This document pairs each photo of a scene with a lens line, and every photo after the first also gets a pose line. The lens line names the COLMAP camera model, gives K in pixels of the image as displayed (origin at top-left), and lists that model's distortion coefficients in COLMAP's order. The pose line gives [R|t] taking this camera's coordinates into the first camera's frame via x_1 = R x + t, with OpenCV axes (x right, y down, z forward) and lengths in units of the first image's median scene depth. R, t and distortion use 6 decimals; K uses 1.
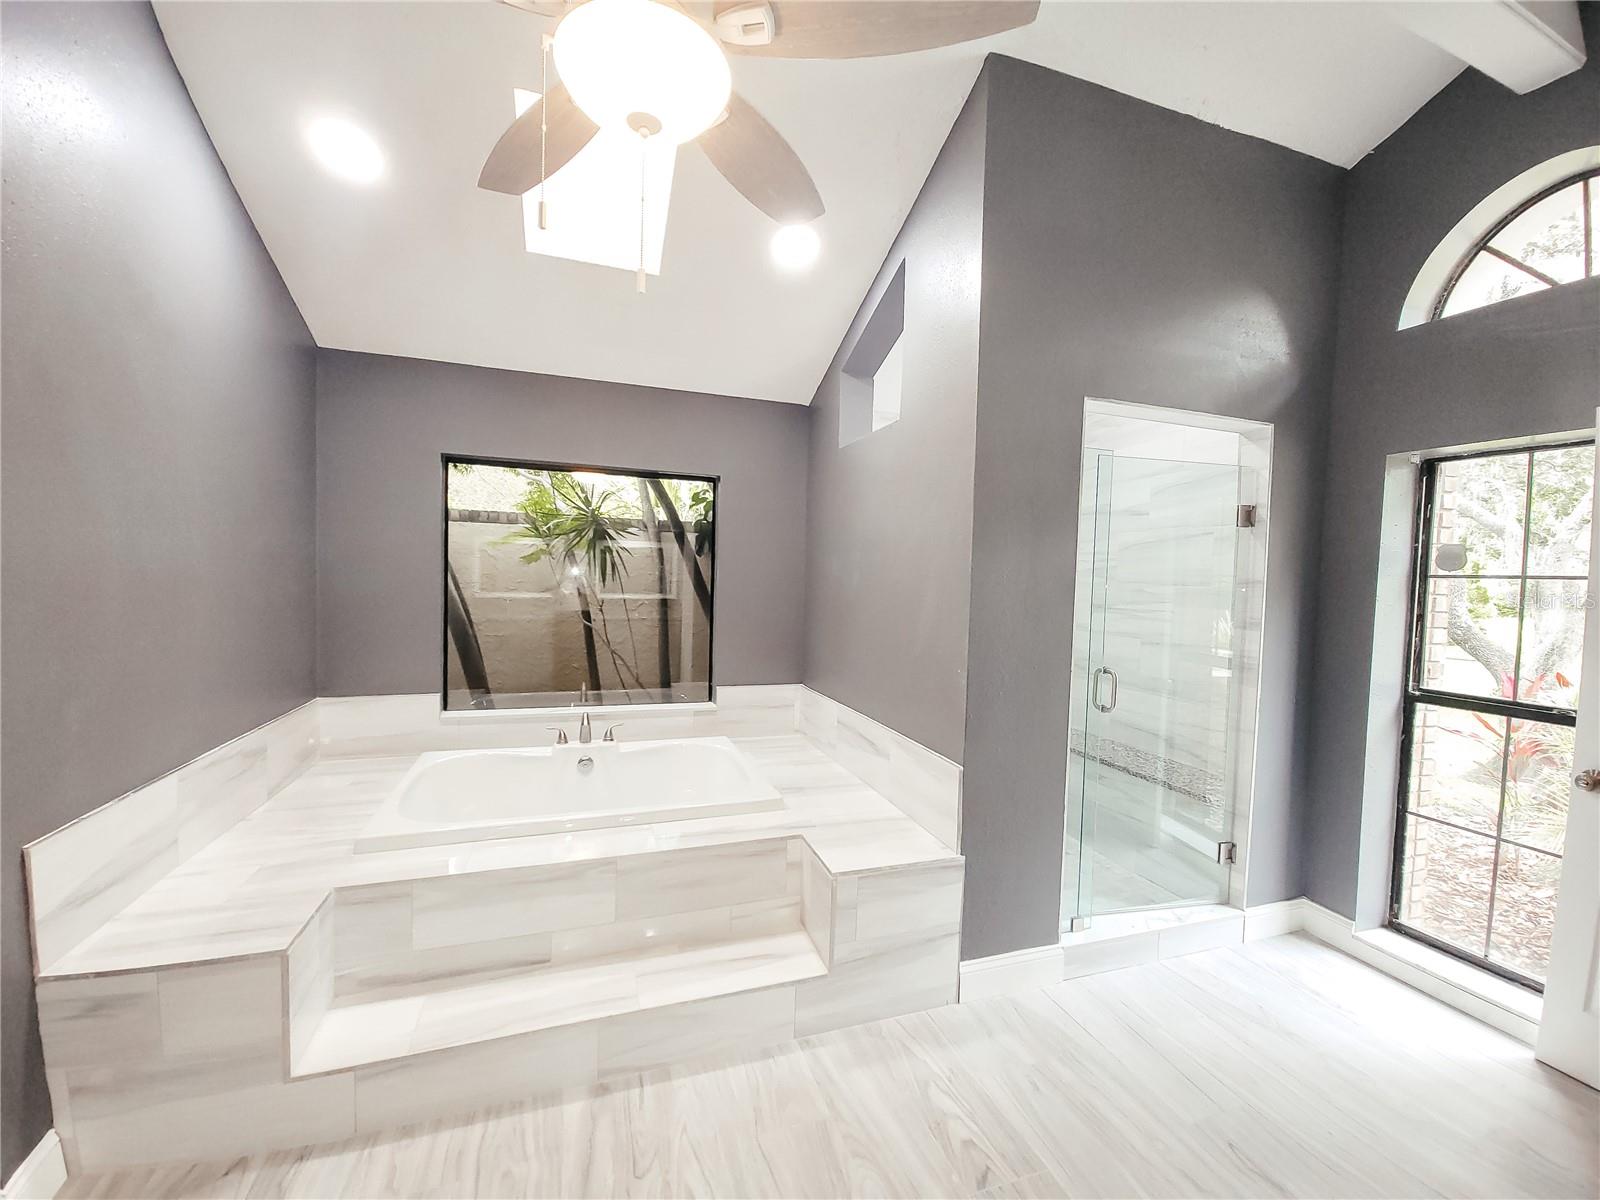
lens RADIAL K [[643.1, 0, 793.3], [0, 643.1, 605.4], [0, 0, 1]] dist [0.003305, -0.006314]
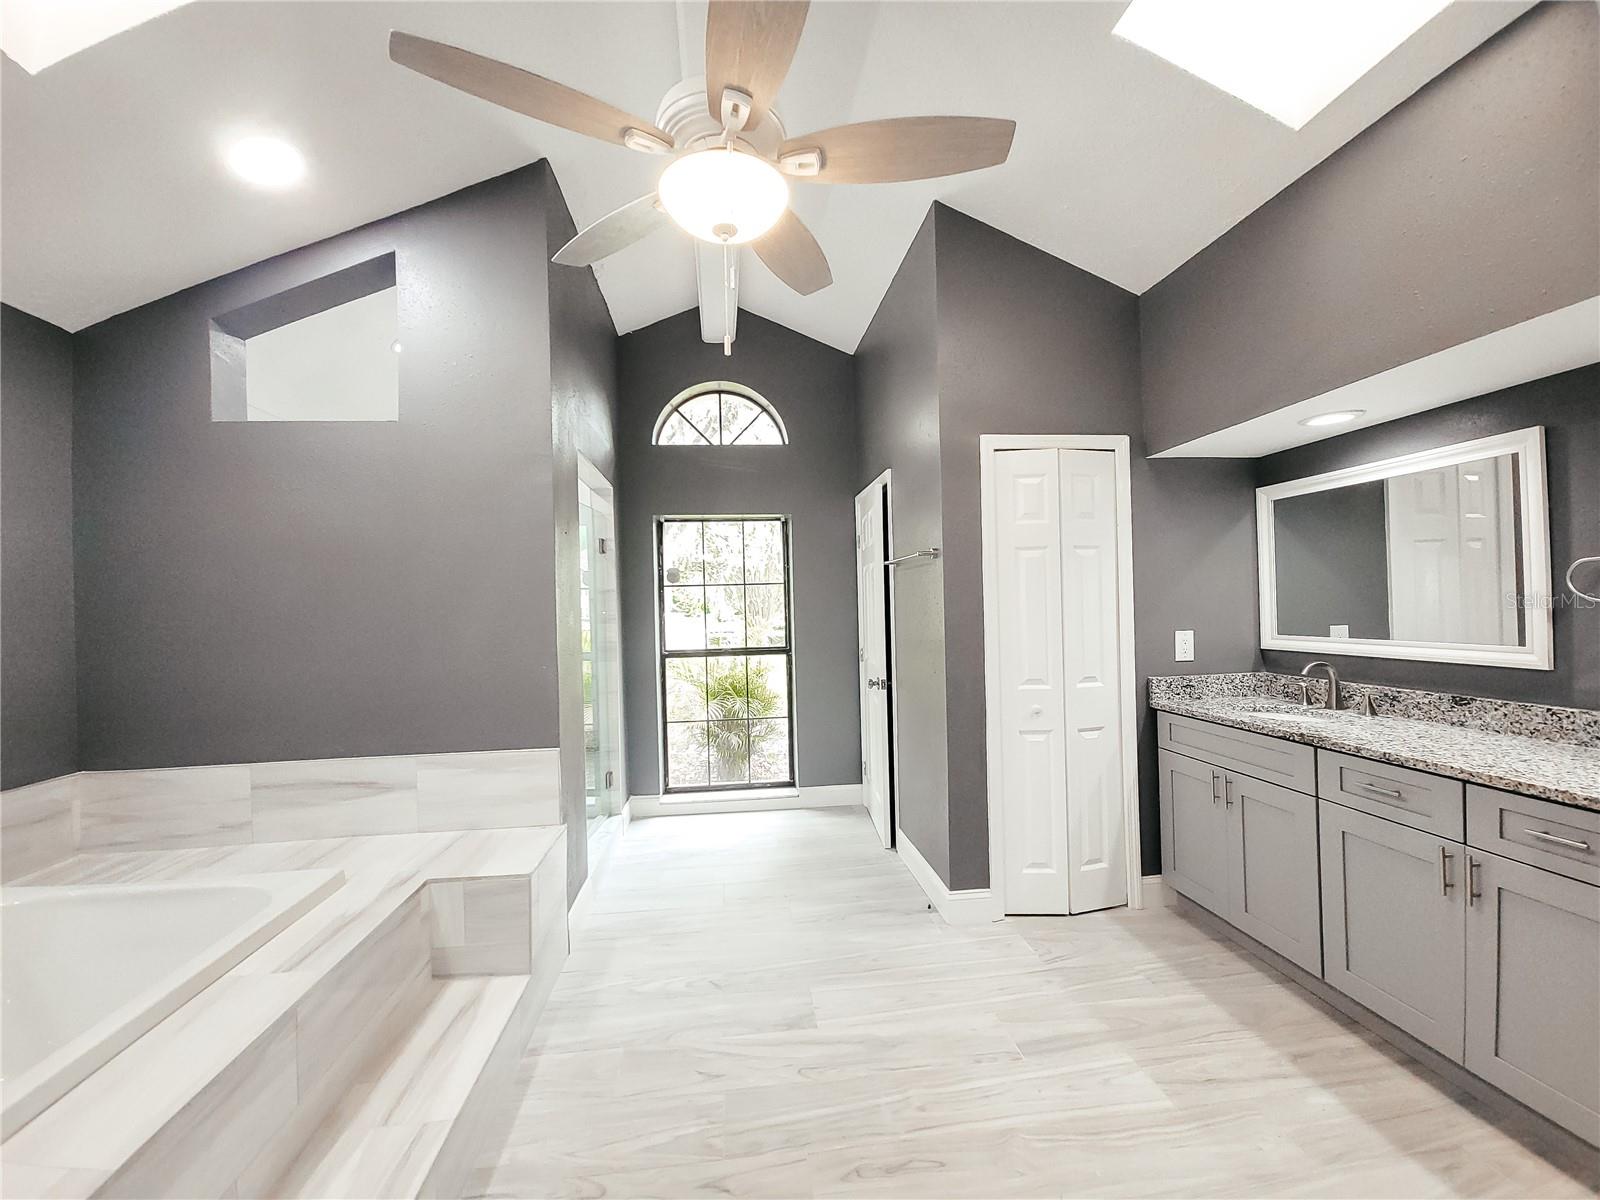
lens RADIAL K [[643.1, 0, 796.0], [0, 643.1, 600.3], [0, 0, 1]] dist [0.003305, -0.006314]
pose [[0.216547, -0.024575, 0.975963, -0.799987], [0.076481, 0.997038, 0.008136, 0.008039], [-0.973272, 0.072881, 0.217785, 0.319853]]
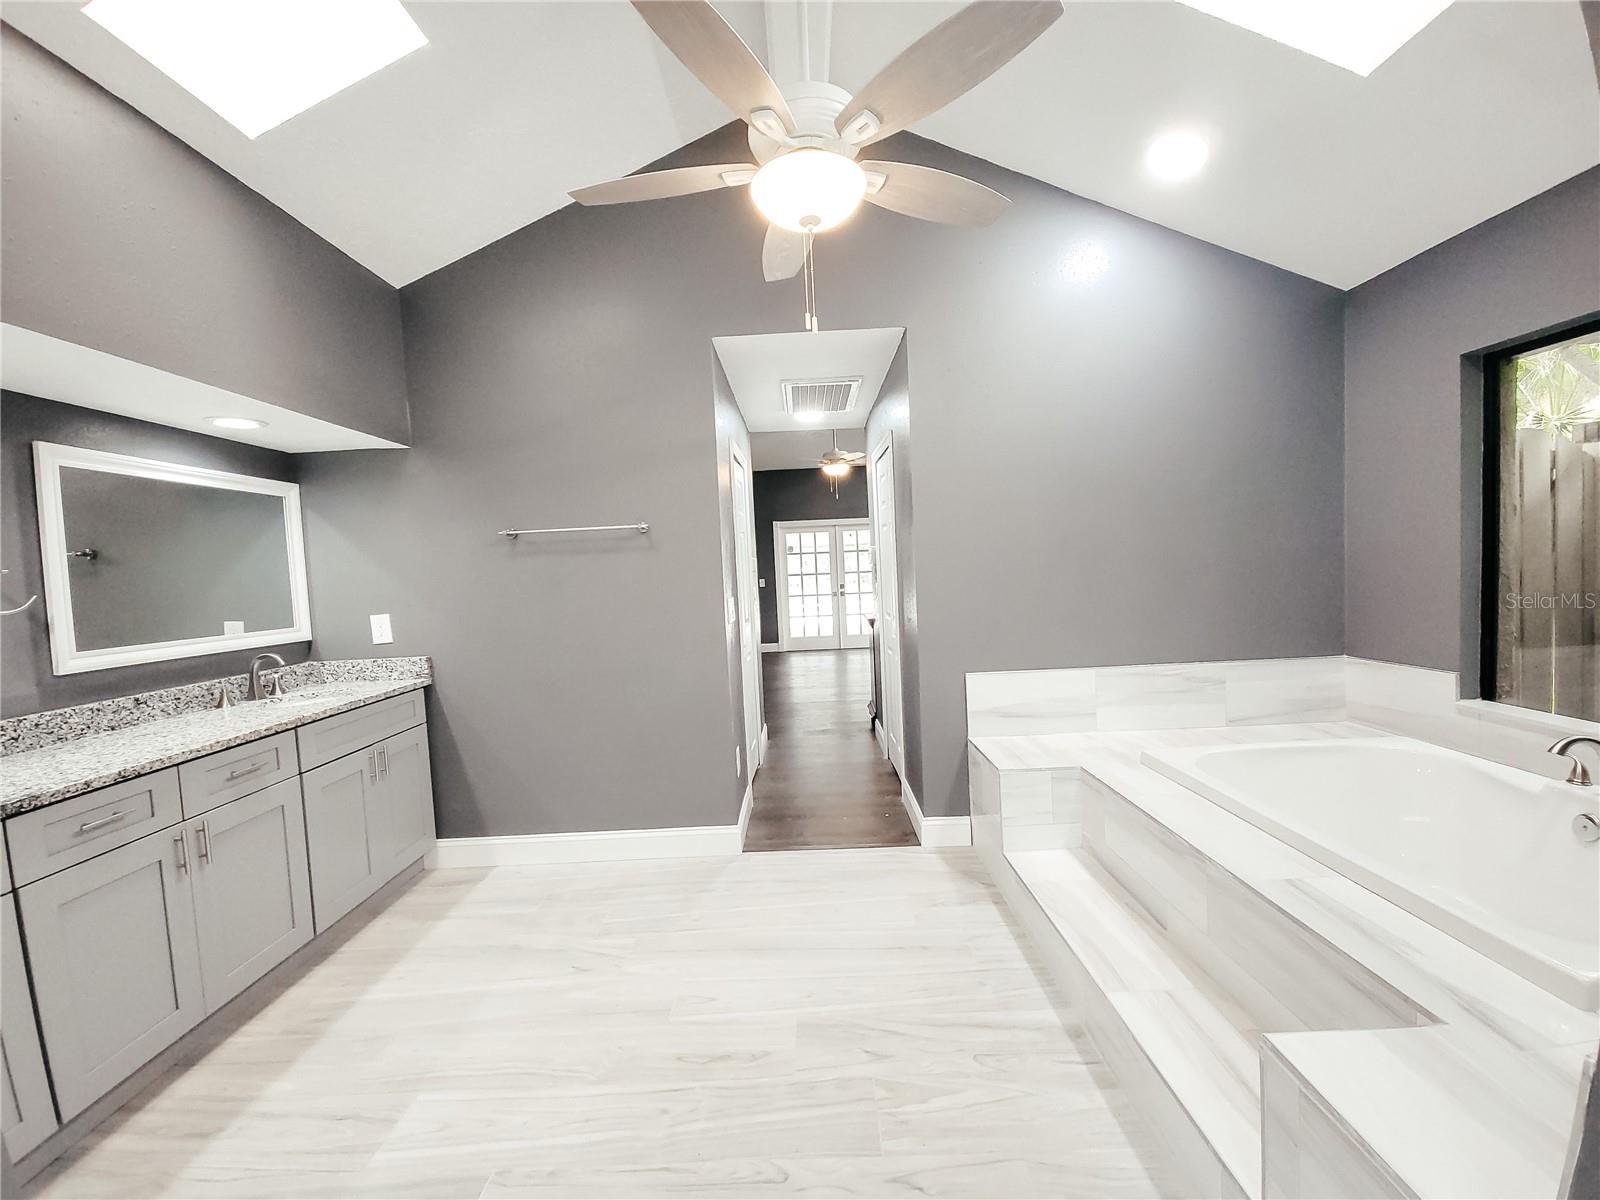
lens RADIAL K [[643.1, 0, 796.7], [0, 643.1, 602.2], [0, 0, 1]] dist [0.003305, -0.006314]
pose [[-0.336522, 0.035350, -0.941012, 0.647375], [-0.005000, 0.999214, 0.039324, 0.040816], [0.941663, 0.017938, -0.336080, 0.777791]]
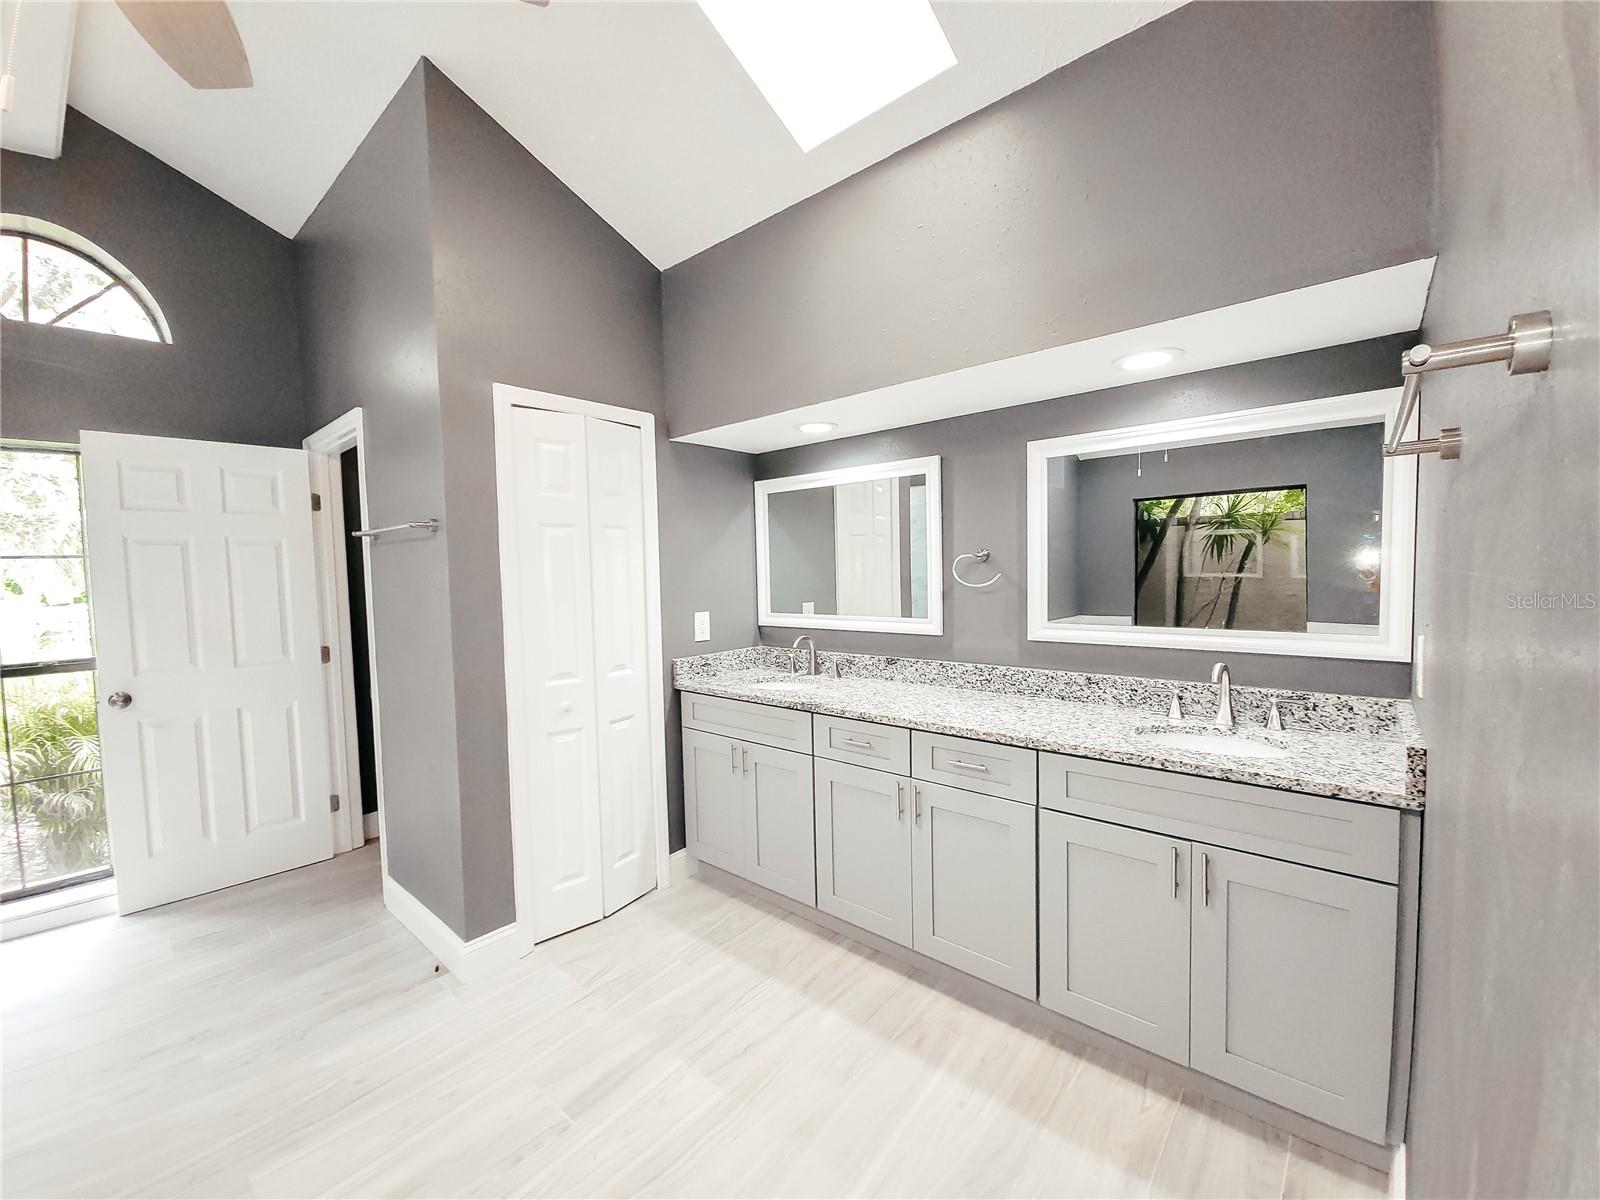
lens RADIAL K [[643.1, 0, 798.7], [0, 643.1, 604.9], [0, 0, 1]] dist [0.003305, -0.006314]
pose [[-0.502721, -0.065287, 0.861980, -0.630958], [0.049249, 0.993361, 0.103961, -0.007344], [-0.863045, 0.094715, -0.496168, 0.342094]]
